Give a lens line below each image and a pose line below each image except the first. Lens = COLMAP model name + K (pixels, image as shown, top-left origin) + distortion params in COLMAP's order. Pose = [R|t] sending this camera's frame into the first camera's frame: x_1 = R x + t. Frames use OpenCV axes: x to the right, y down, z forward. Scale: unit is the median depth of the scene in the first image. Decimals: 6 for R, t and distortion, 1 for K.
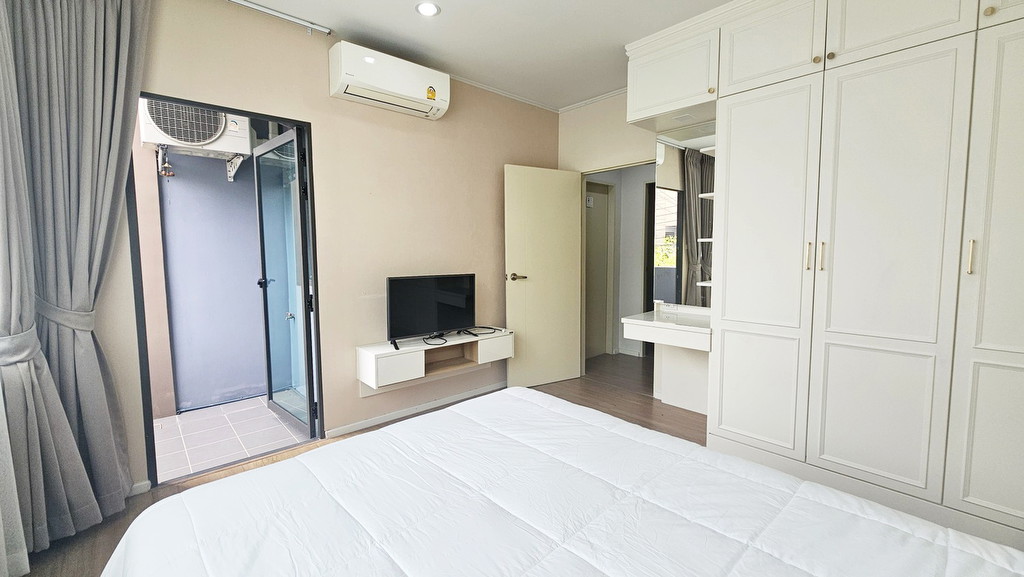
lens RADIAL K [[419.5, 0, 512.0], [0, 419.5, 288.5], [0, 0, 1]] dist [-0.000676, -0.000227]
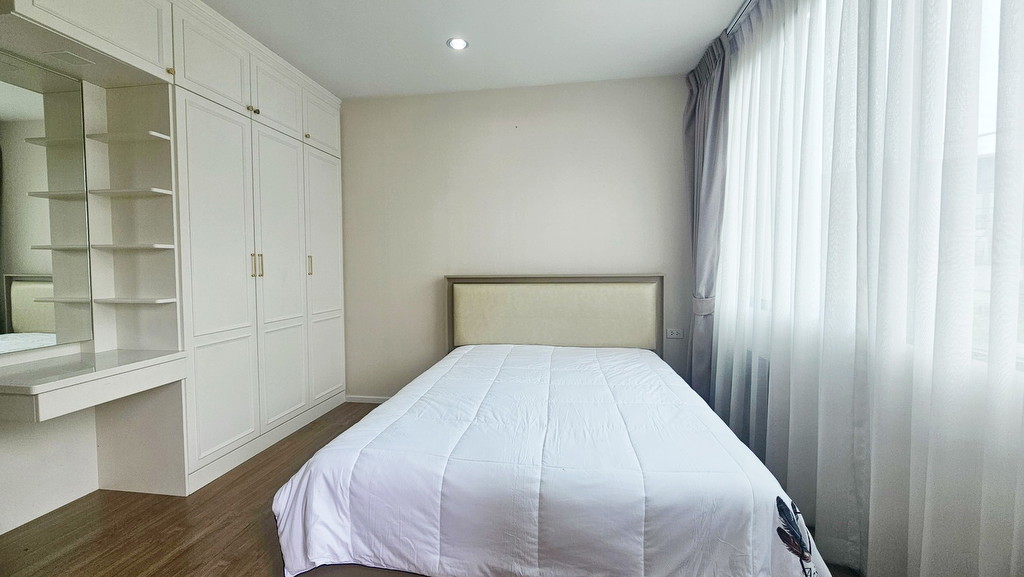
lens RADIAL K [[419.4, 0, 510.8], [0, 419.4, 282.9], [0, 0, 1]] dist [-0.001888, 0.000110]
pose [[-0.632148, -0.025995, 0.774412, -0.763482], [0.071389, 0.993232, 0.091614, -0.088479], [-0.771552, 0.113197, -0.626014, 1.267852]]
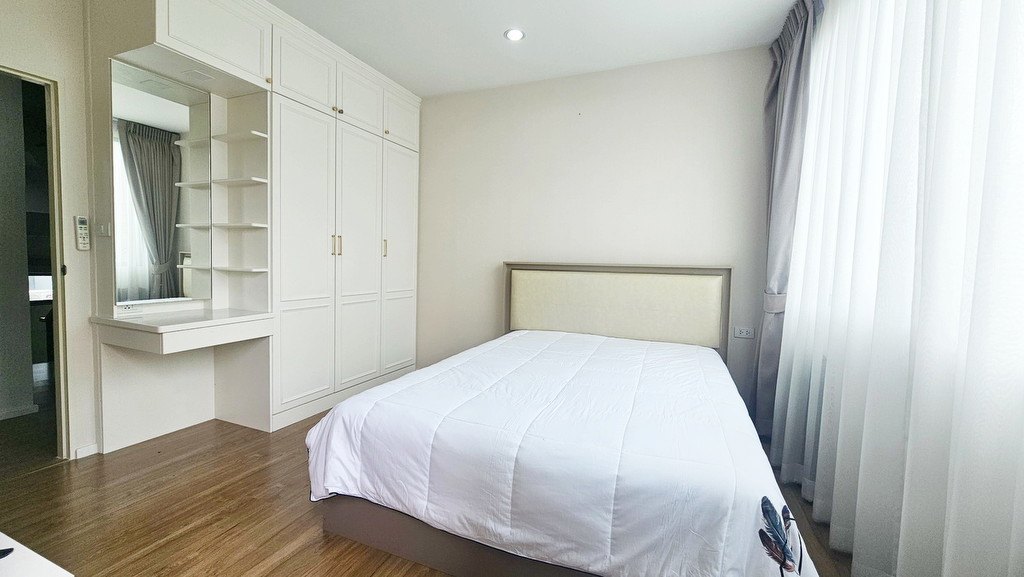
lens RADIAL K [[419.4, 0, 510.8], [0, 419.4, 282.9], [0, 0, 1]] dist [-0.001888, 0.000110]
pose [[-0.423880, -0.054276, 0.904091, -0.891099], [0.050765, 0.995210, 0.083548, -0.038701], [-0.904295, 0.081310, -0.419094, 1.130083]]
